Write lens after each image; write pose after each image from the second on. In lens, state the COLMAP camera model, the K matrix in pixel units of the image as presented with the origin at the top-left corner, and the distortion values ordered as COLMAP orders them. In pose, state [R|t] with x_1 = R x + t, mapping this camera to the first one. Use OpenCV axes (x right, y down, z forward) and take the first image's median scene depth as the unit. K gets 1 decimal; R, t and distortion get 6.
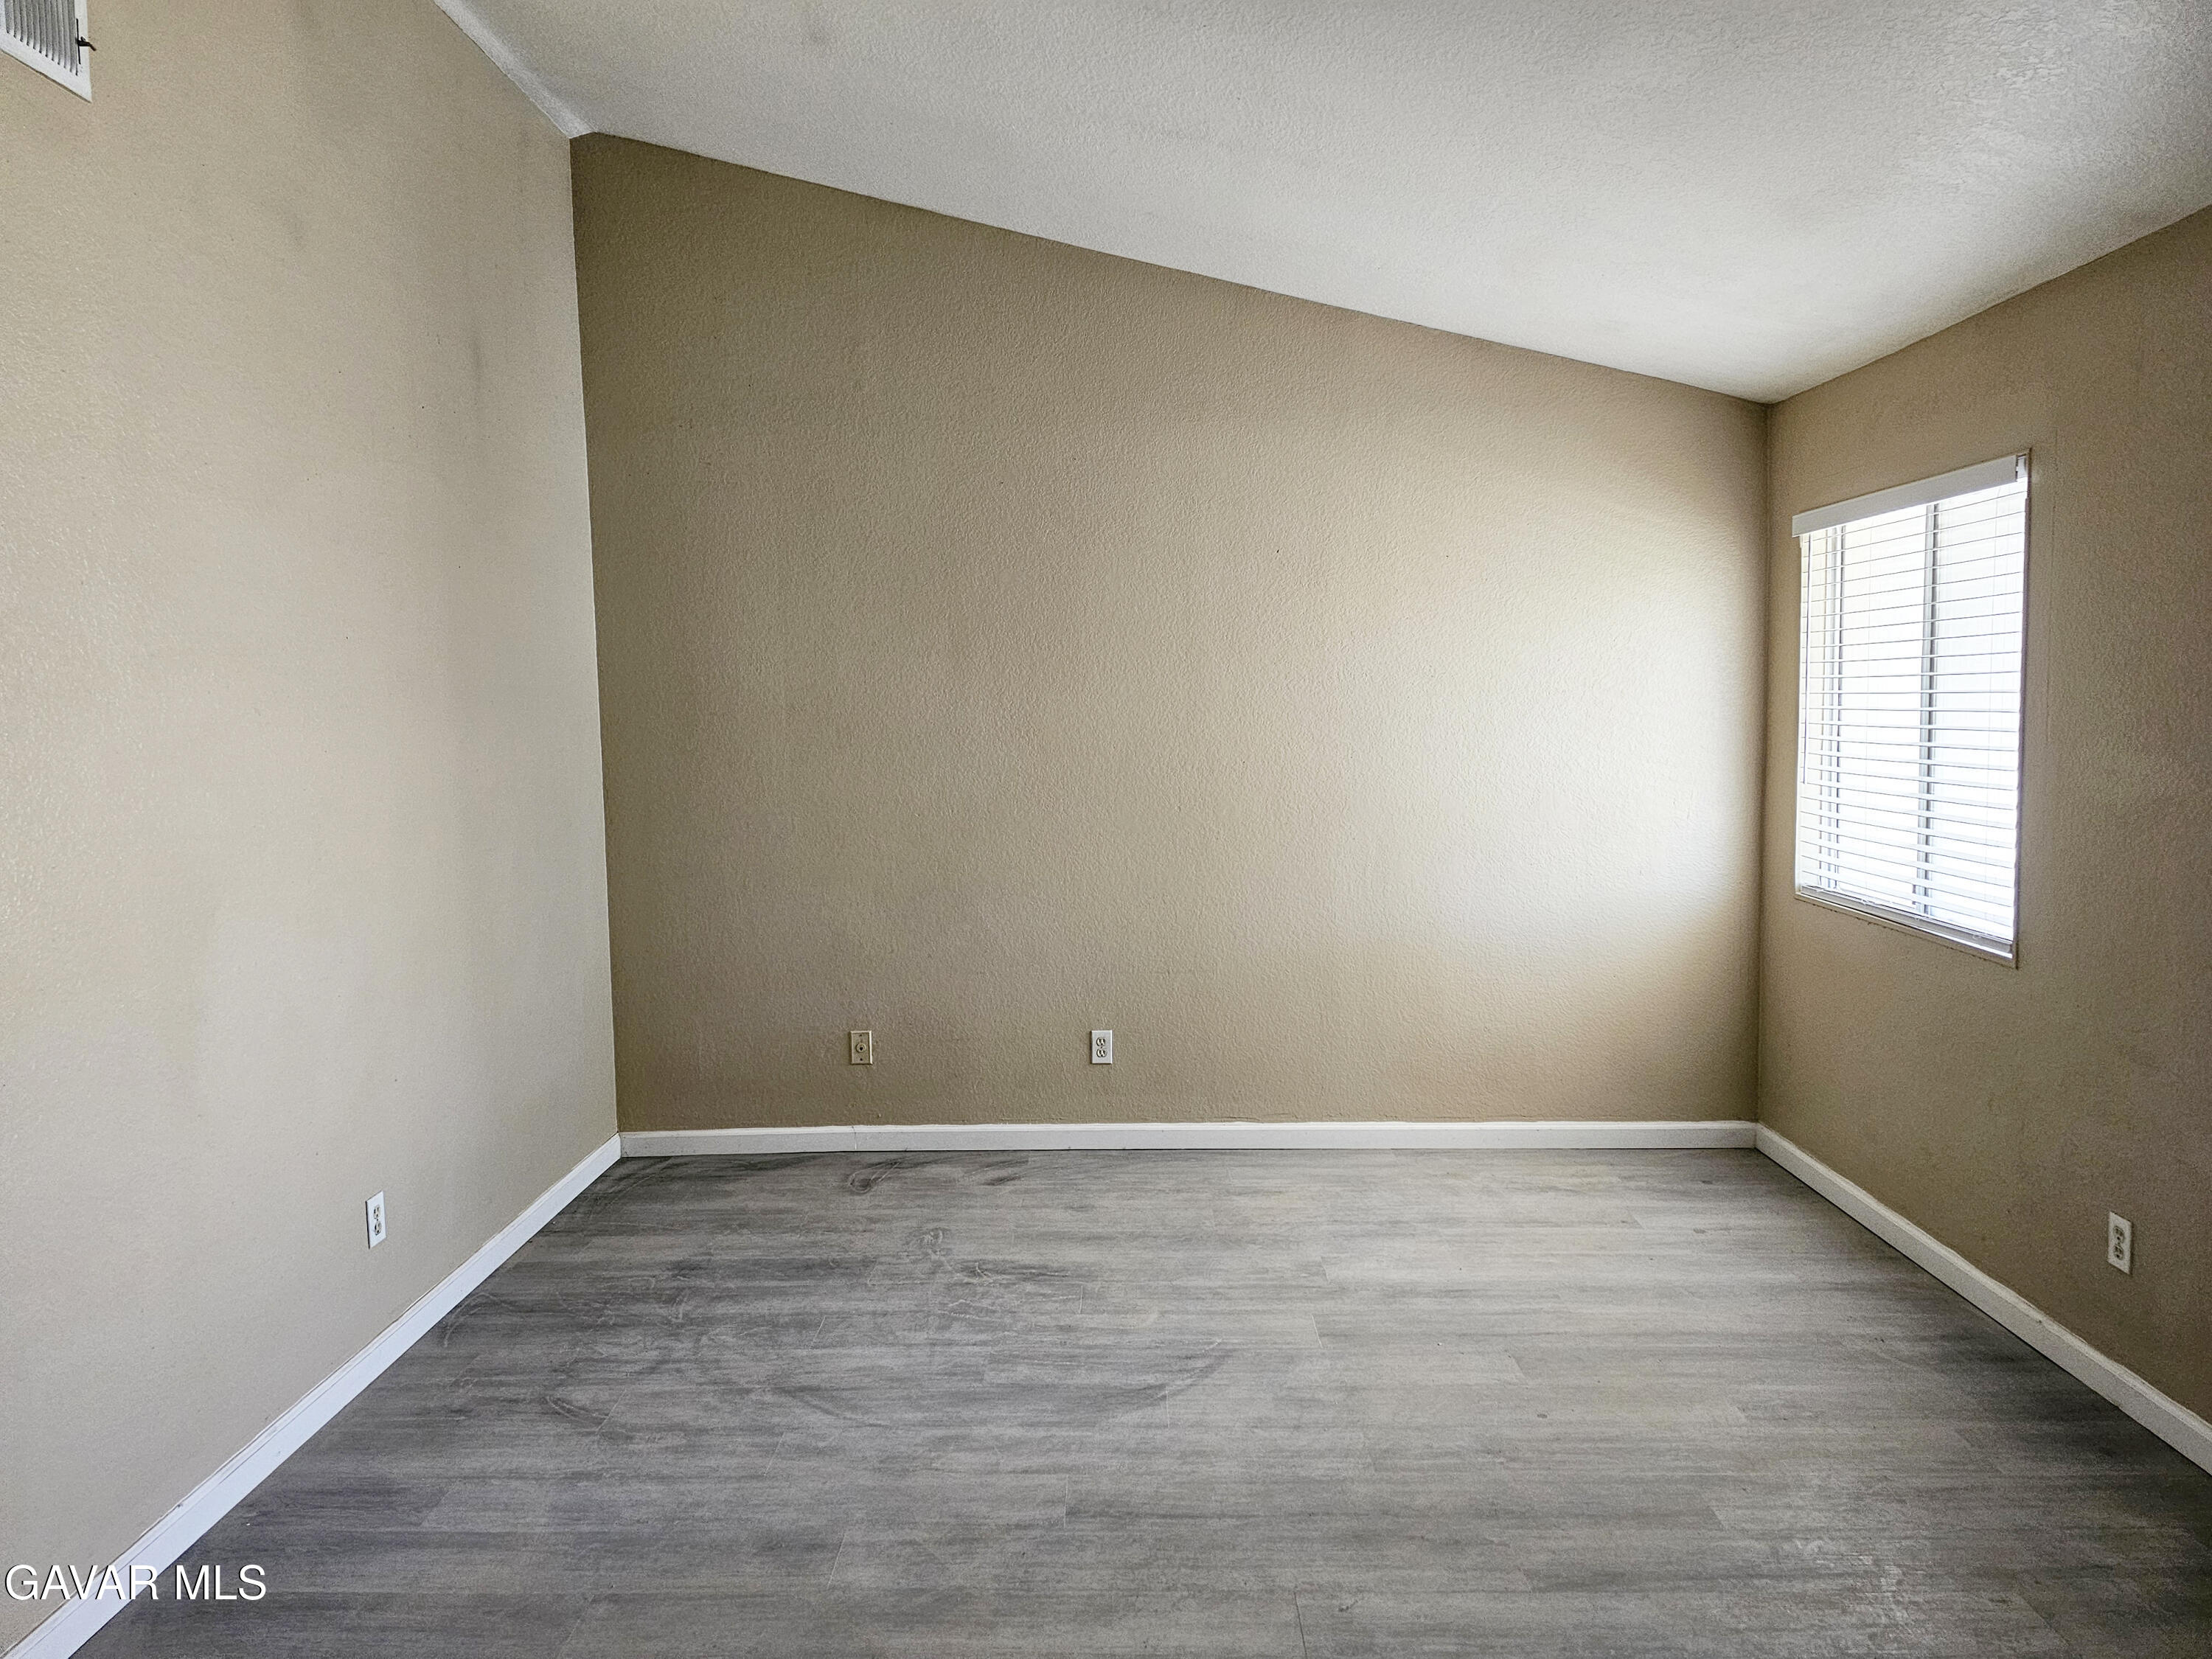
lens RADIAL K [[1500.9, 0, 1101.9], [0, 1500.9, 835.4], [0, 0, 1]] dist [0.064300, -0.039913]
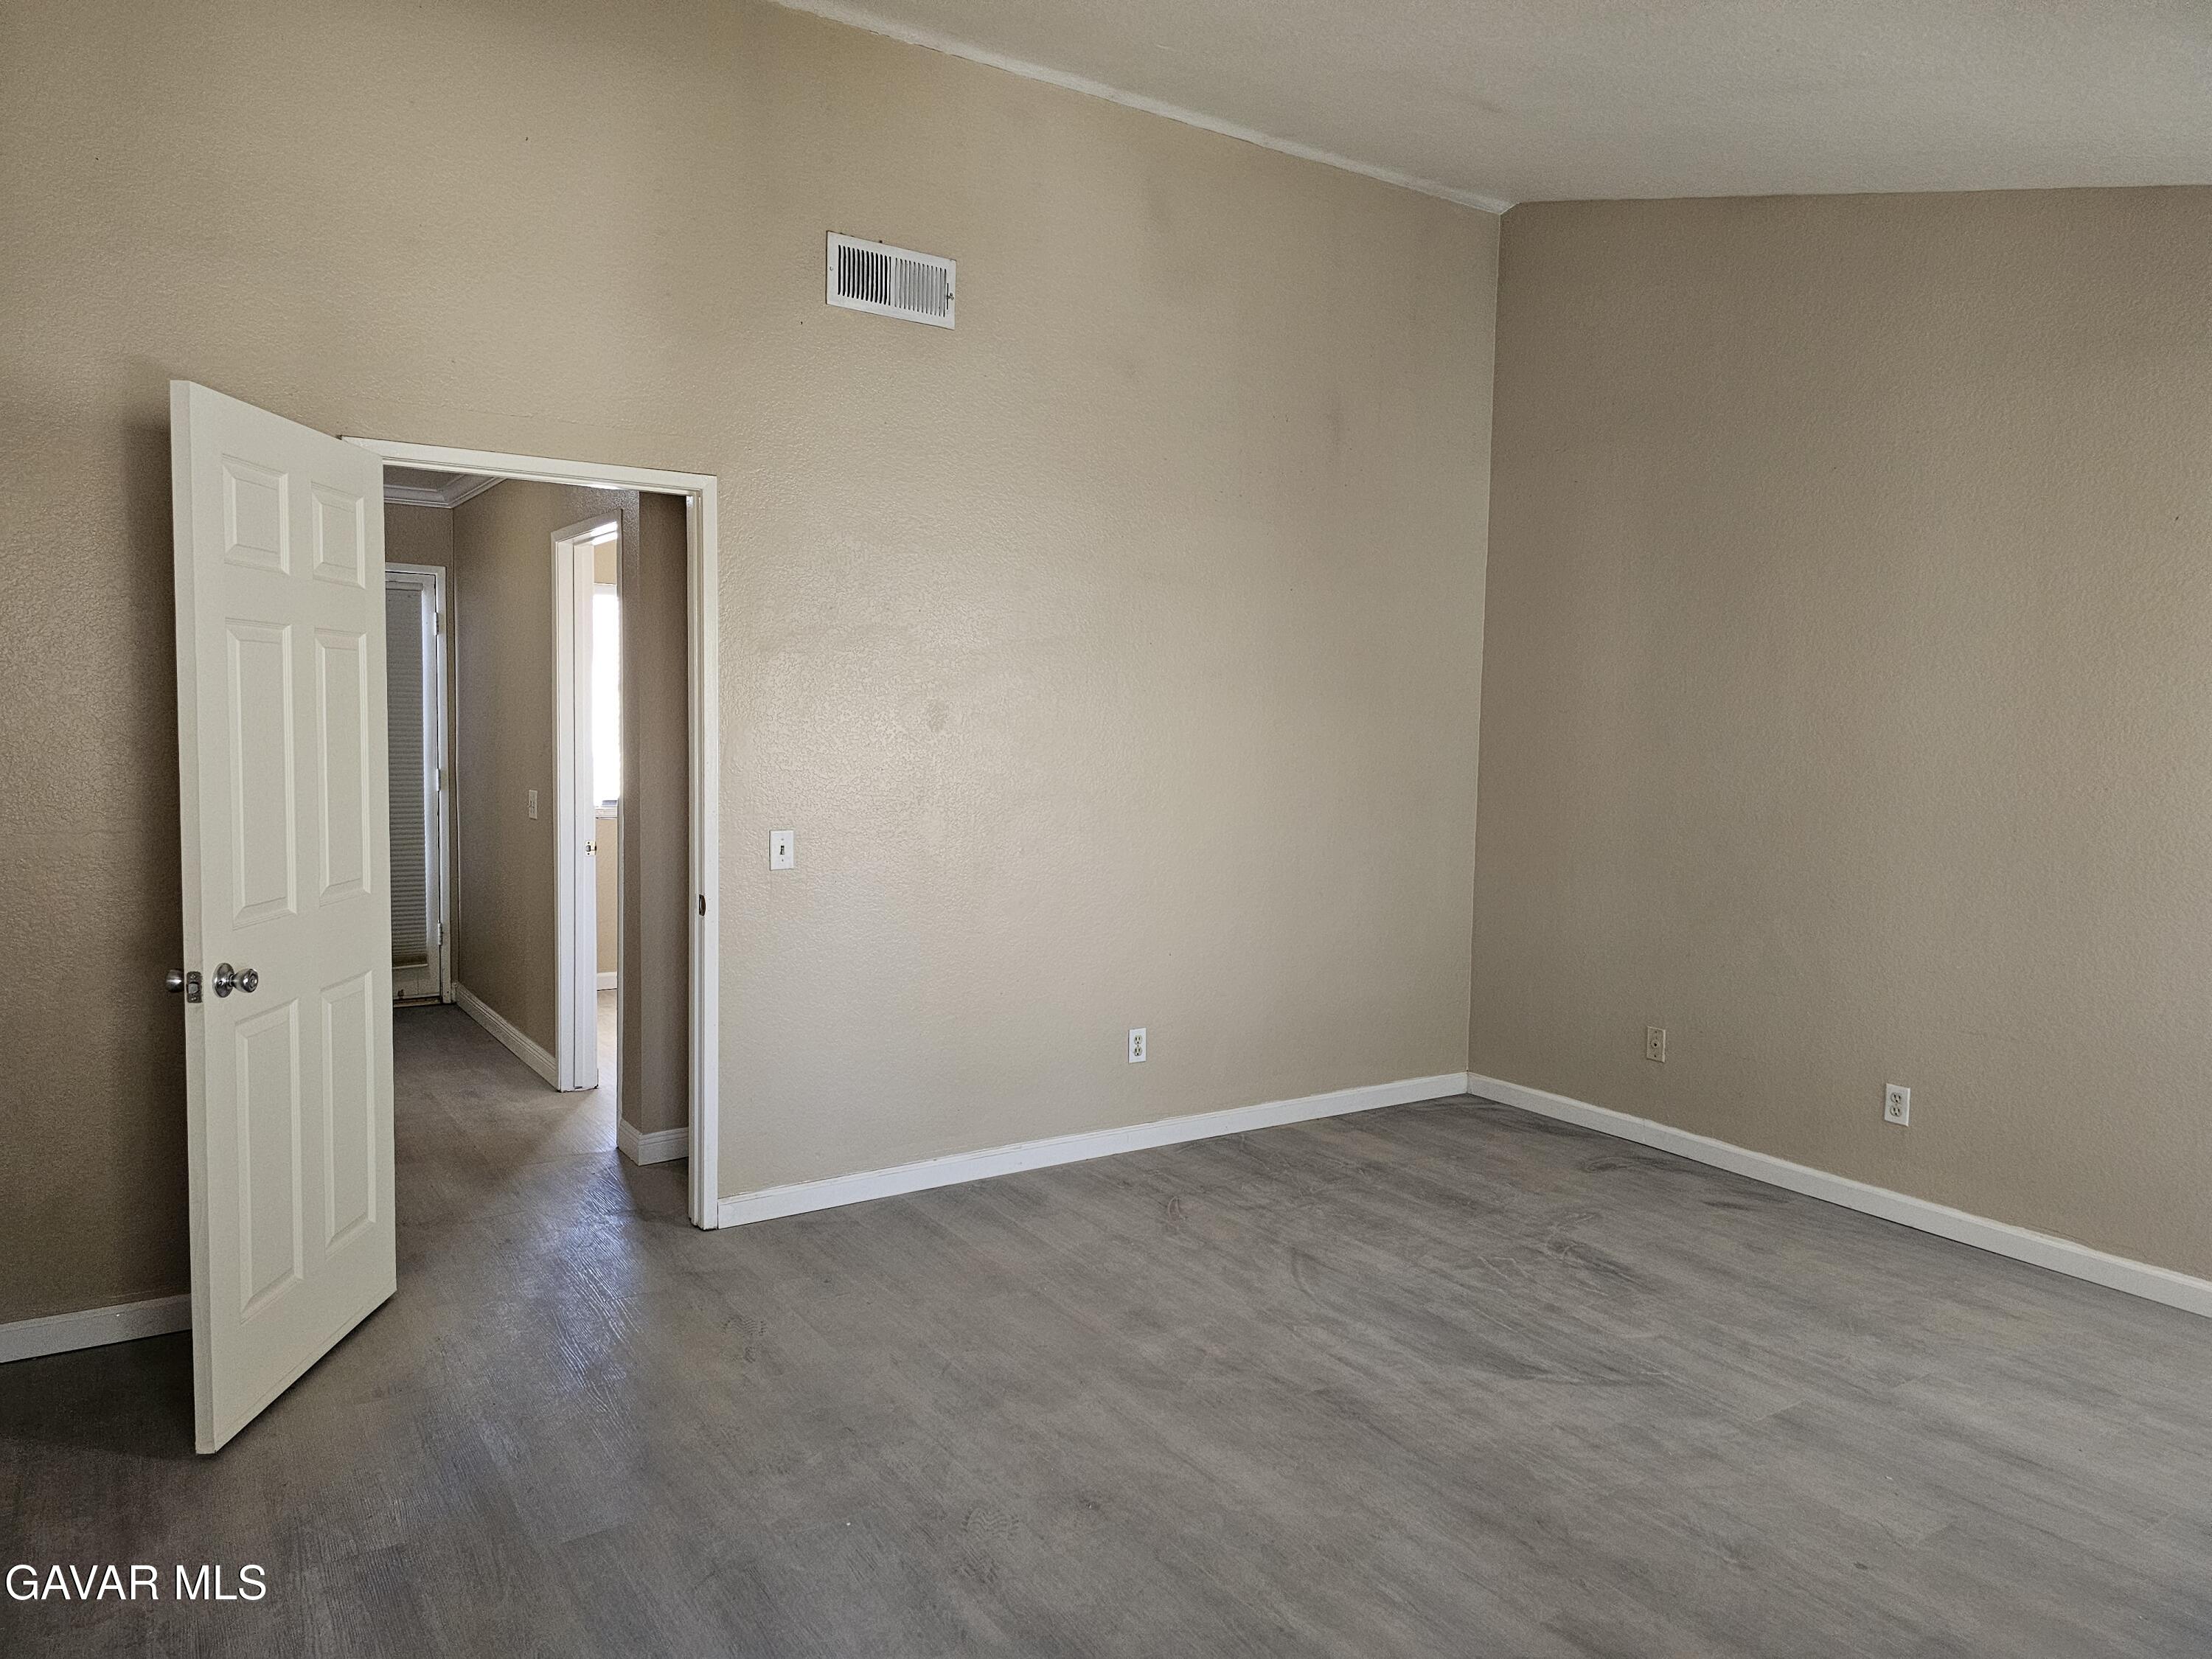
lens RADIAL K [[1482.3, 0, 1107.5], [0, 1482.3, 818.7], [0, 0, 1]] dist [0.084370, -0.076765]
pose [[0.582995, 0.094631, -0.806946, 0.545819], [-0.112199, 0.993055, 0.035395, -0.006312], [0.804692, 0.069904, 0.589563, 0.119206]]
